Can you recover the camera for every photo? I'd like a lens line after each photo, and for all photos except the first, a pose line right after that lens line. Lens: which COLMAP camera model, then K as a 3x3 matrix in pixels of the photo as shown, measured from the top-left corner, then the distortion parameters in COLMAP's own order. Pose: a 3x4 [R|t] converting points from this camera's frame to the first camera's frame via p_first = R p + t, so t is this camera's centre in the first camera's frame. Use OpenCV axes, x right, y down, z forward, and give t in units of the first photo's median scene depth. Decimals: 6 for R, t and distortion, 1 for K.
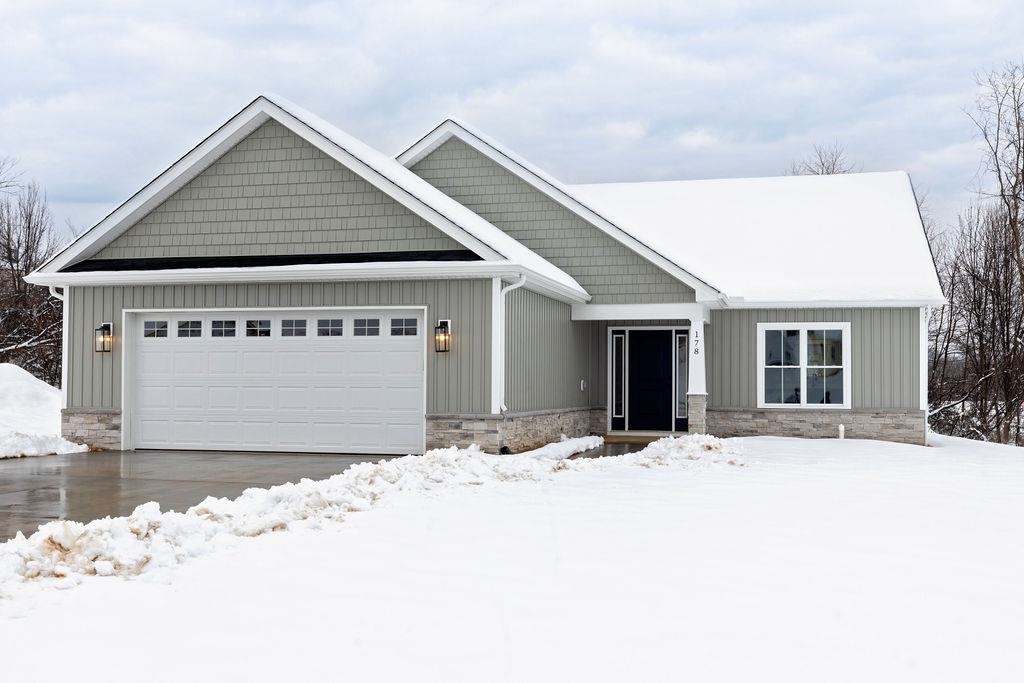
lens RADIAL K [[852.4, 0, 510.9], [0, 852.4, 327.5], [0, 0, 1]] dist [-0.001083, 0.002971]
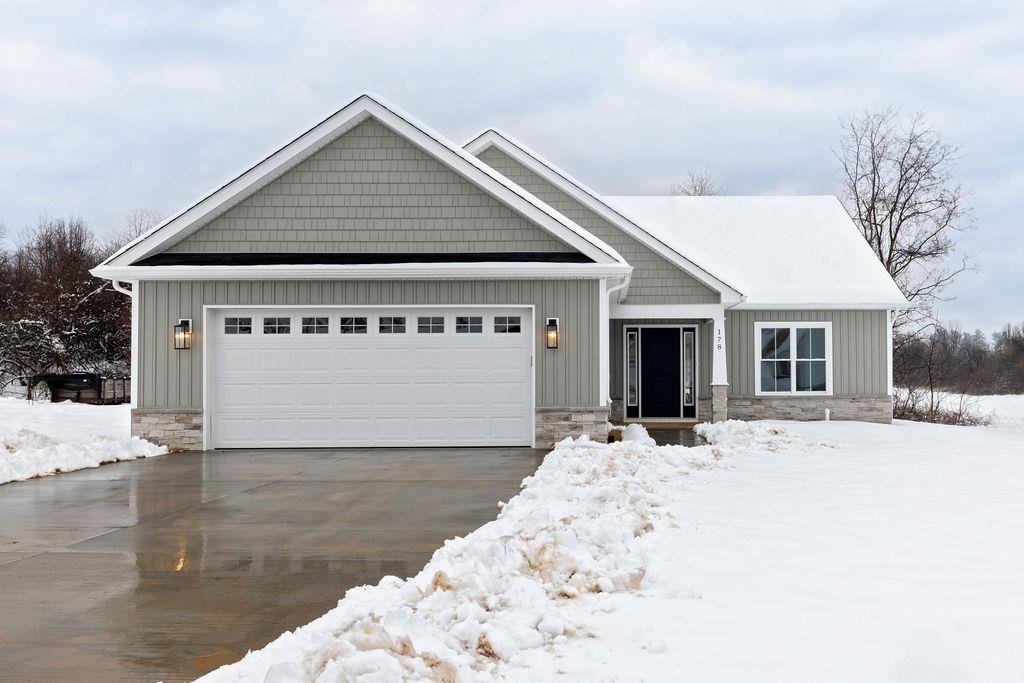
lens RADIAL K [[755.2, 0, 511.5], [0, 755.2, 324.2], [0, 0, 1]] dist [0.002624, 0.001396]
pose [[0.977060, 0.003736, 0.212930, -0.294894], [-0.003609, 0.999993, -0.000986, -0.000214], [-0.212932, 0.000195, 0.977067, 0.084597]]
